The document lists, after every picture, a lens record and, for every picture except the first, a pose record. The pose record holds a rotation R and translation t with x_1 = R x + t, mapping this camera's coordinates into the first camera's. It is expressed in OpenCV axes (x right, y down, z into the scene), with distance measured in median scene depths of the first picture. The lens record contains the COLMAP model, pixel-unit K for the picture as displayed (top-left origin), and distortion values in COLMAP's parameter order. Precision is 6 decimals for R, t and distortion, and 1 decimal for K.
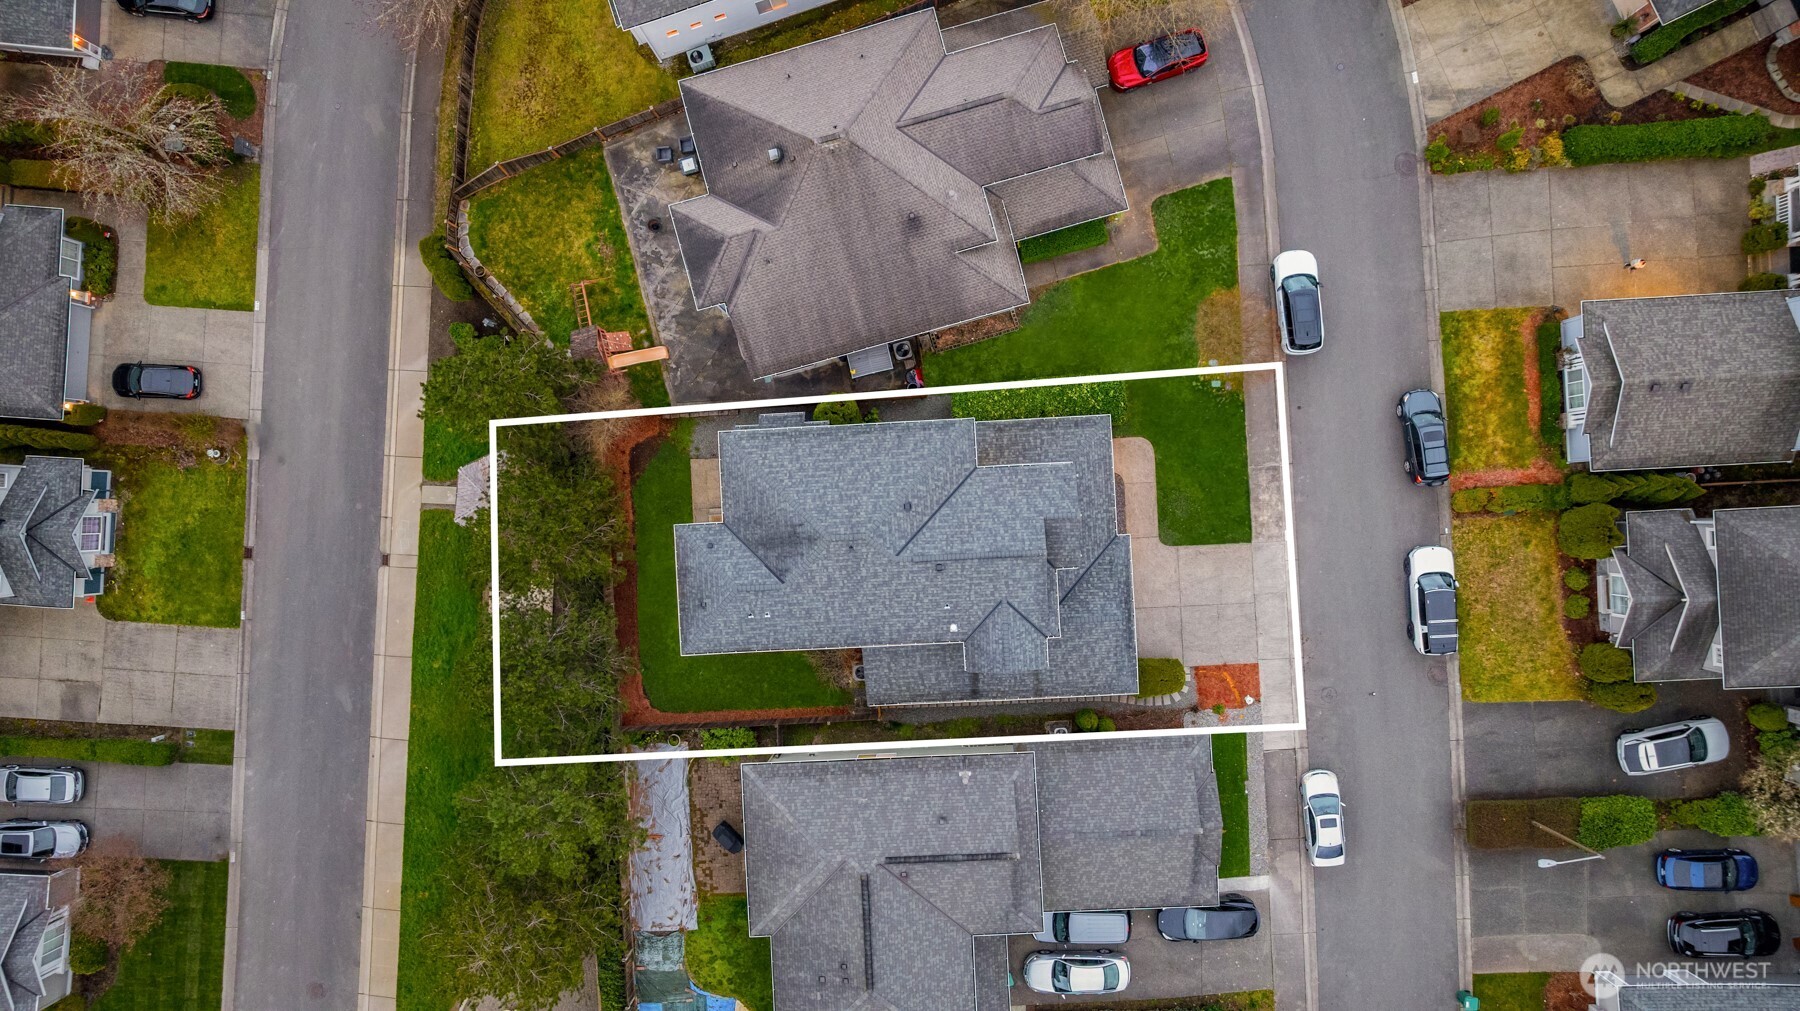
lens RADIAL K [[1236.6, 0, 900.0], [0, 1236.6, 505.5], [0, 0, 1]] dist [-0.045371, -0.000624]
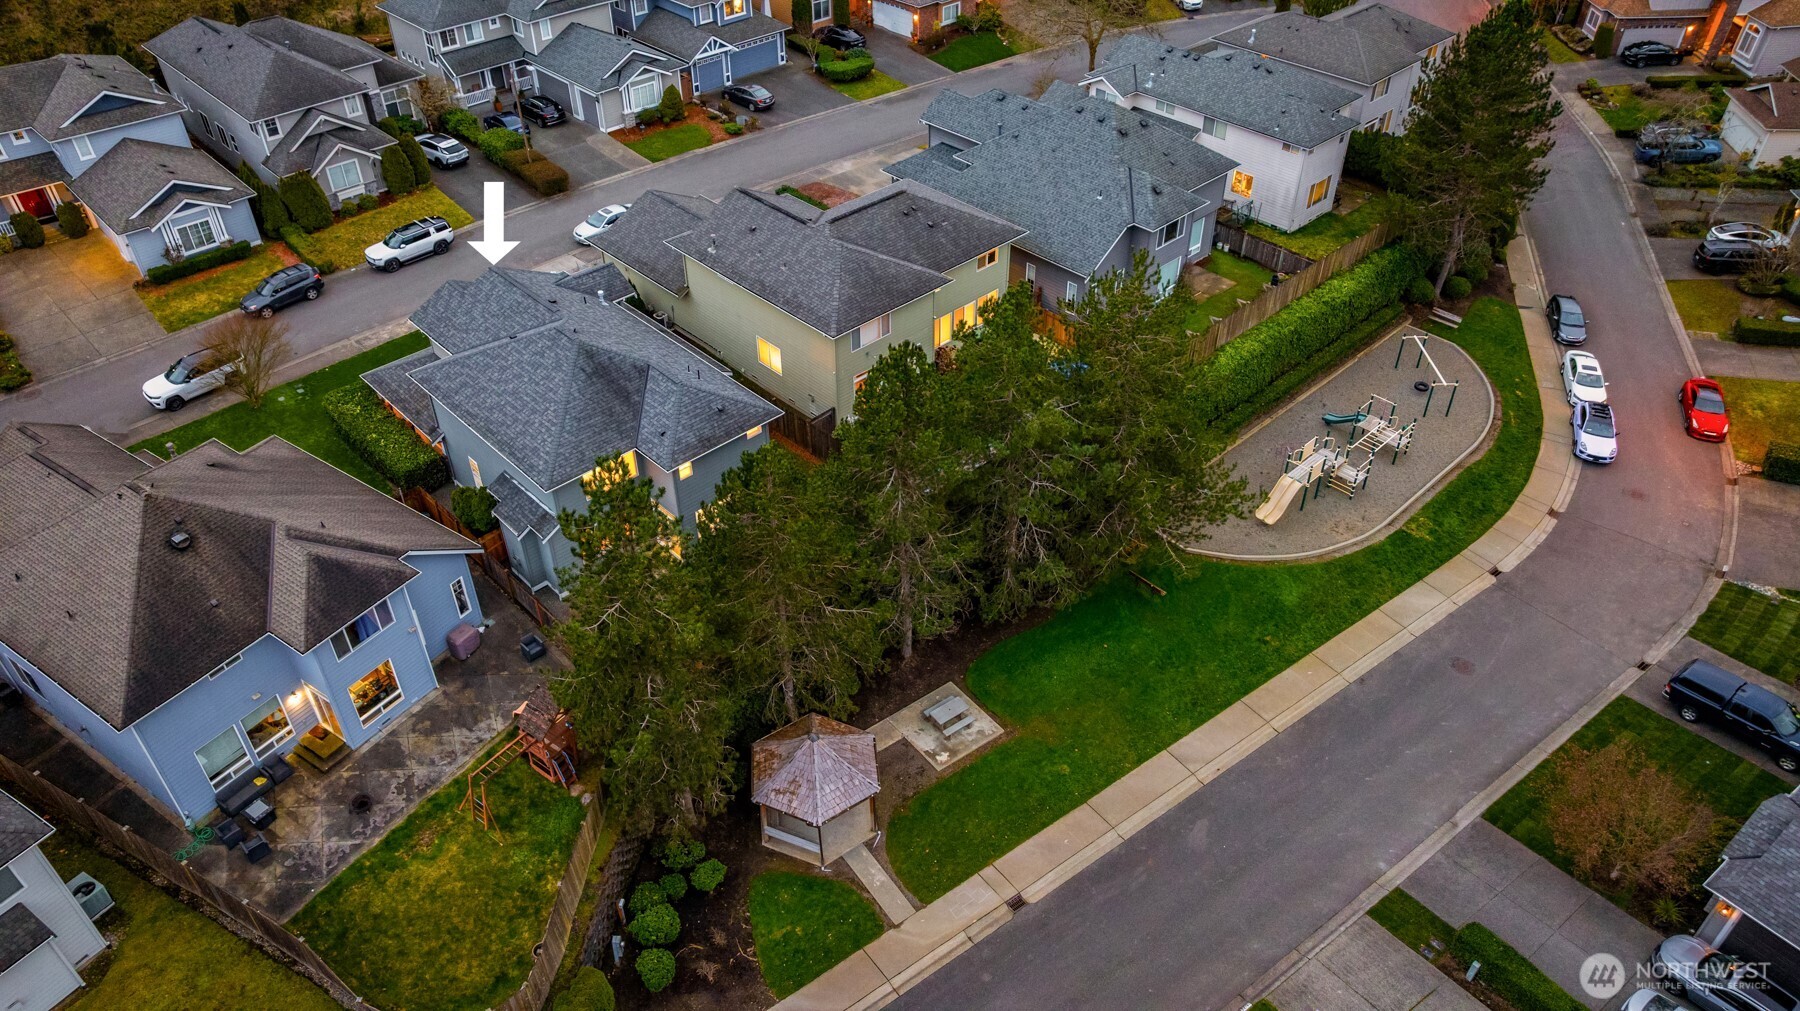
lens RADIAL K [[1236.6, 0, 900.0], [0, 1236.6, 505.5], [0, 0, 1]] dist [-0.045371, -0.000624]
pose [[-0.652680, -0.458909, 0.602836, -0.735238], [0.757485, -0.411050, 0.507203, -0.276388], [0.015036, 0.787680, 0.615901, 0.440304]]
